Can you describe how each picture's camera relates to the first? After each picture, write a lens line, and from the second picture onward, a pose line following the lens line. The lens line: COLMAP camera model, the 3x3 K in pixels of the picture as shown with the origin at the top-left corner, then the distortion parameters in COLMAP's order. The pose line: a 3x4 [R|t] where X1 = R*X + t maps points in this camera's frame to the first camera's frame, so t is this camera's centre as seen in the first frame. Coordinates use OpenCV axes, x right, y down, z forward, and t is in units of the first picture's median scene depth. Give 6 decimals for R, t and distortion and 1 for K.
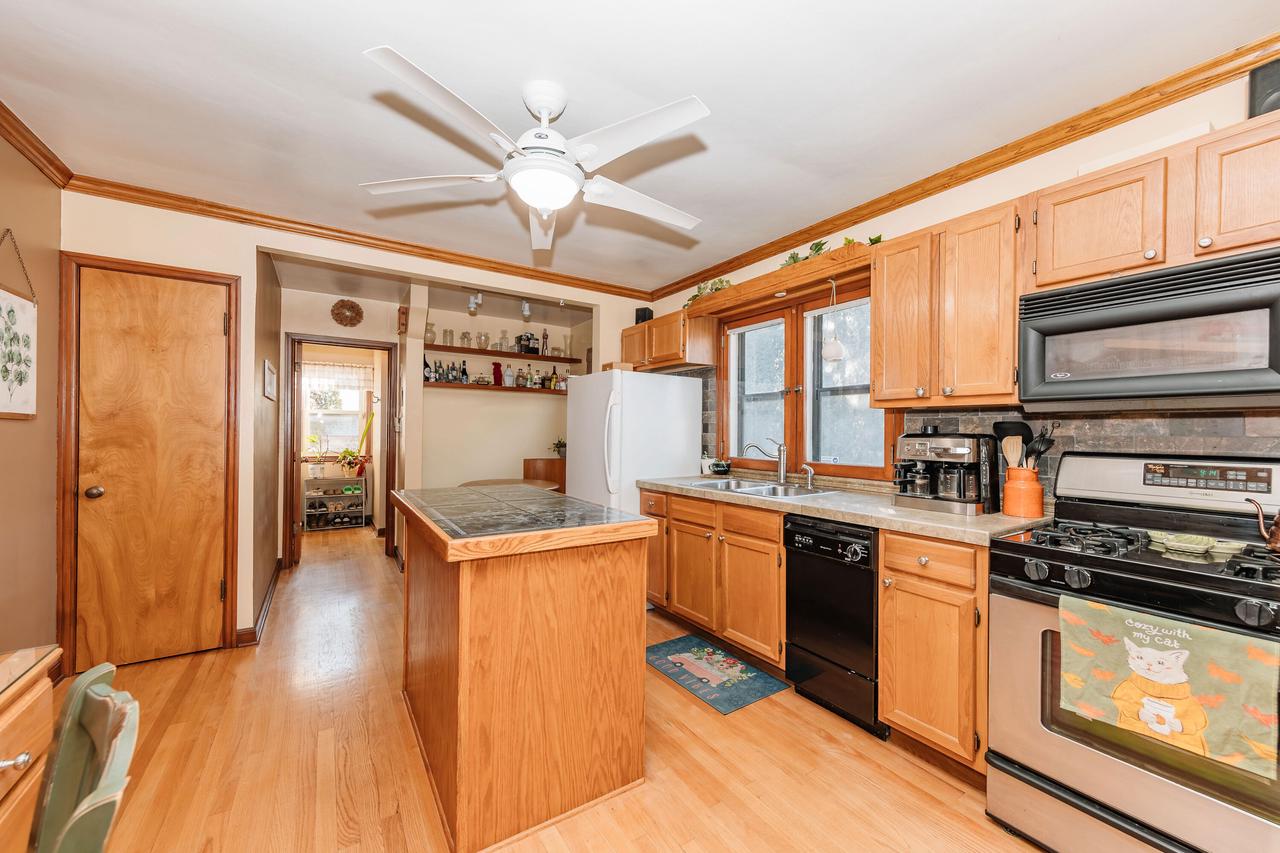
lens RADIAL K [[491.1, 0, 640.5], [0, 491.1, 431.8], [0, 0, 1]] dist [0.000226, 0.000000]
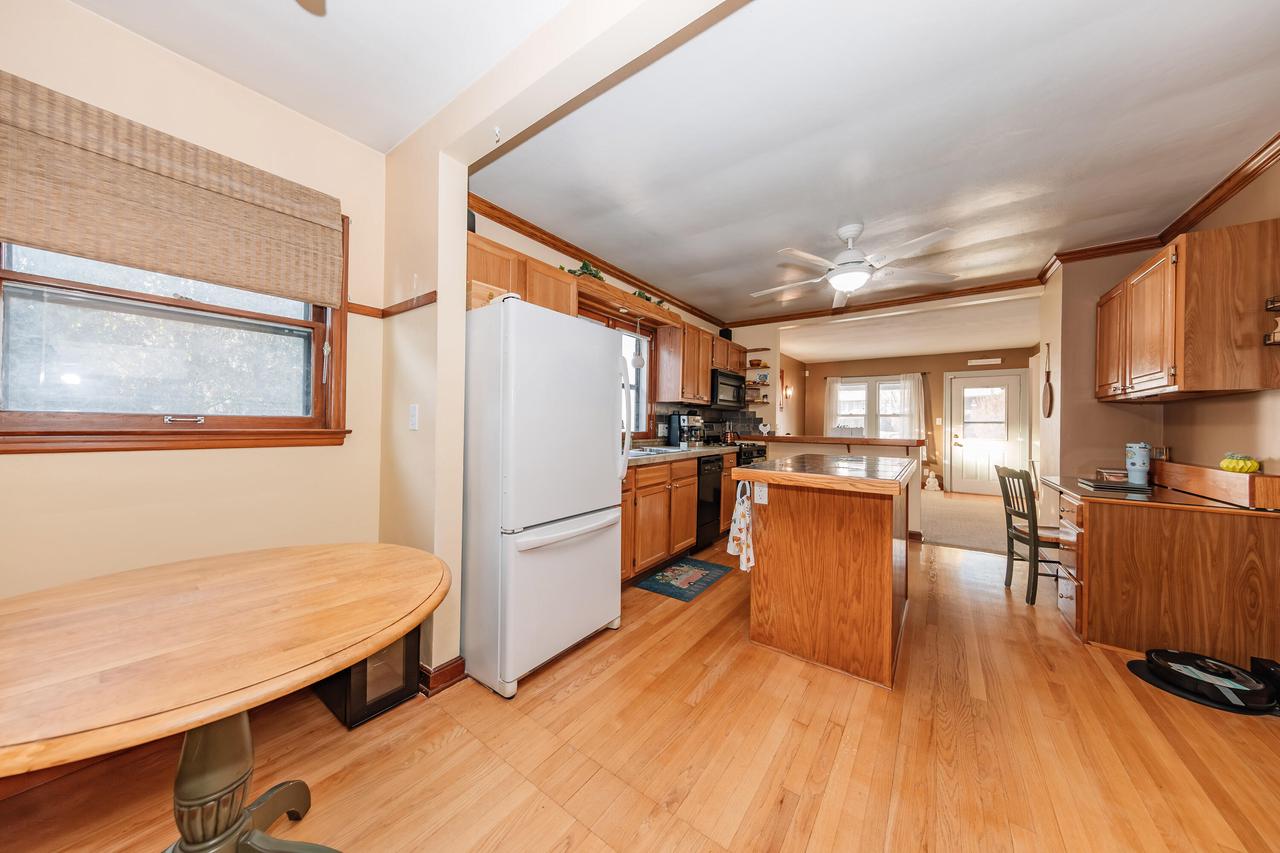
lens RADIAL K [[418.6, 0, 639.3], [0, 418.6, 423.5], [0, 0, 1]] dist [-0.000194, -0.000005]
pose [[-0.363476, -0.007613, 0.931573, -0.983300], [-0.007299, 0.999959, 0.005324, 0.032177], [-0.931575, -0.004864, -0.363517, 1.630723]]
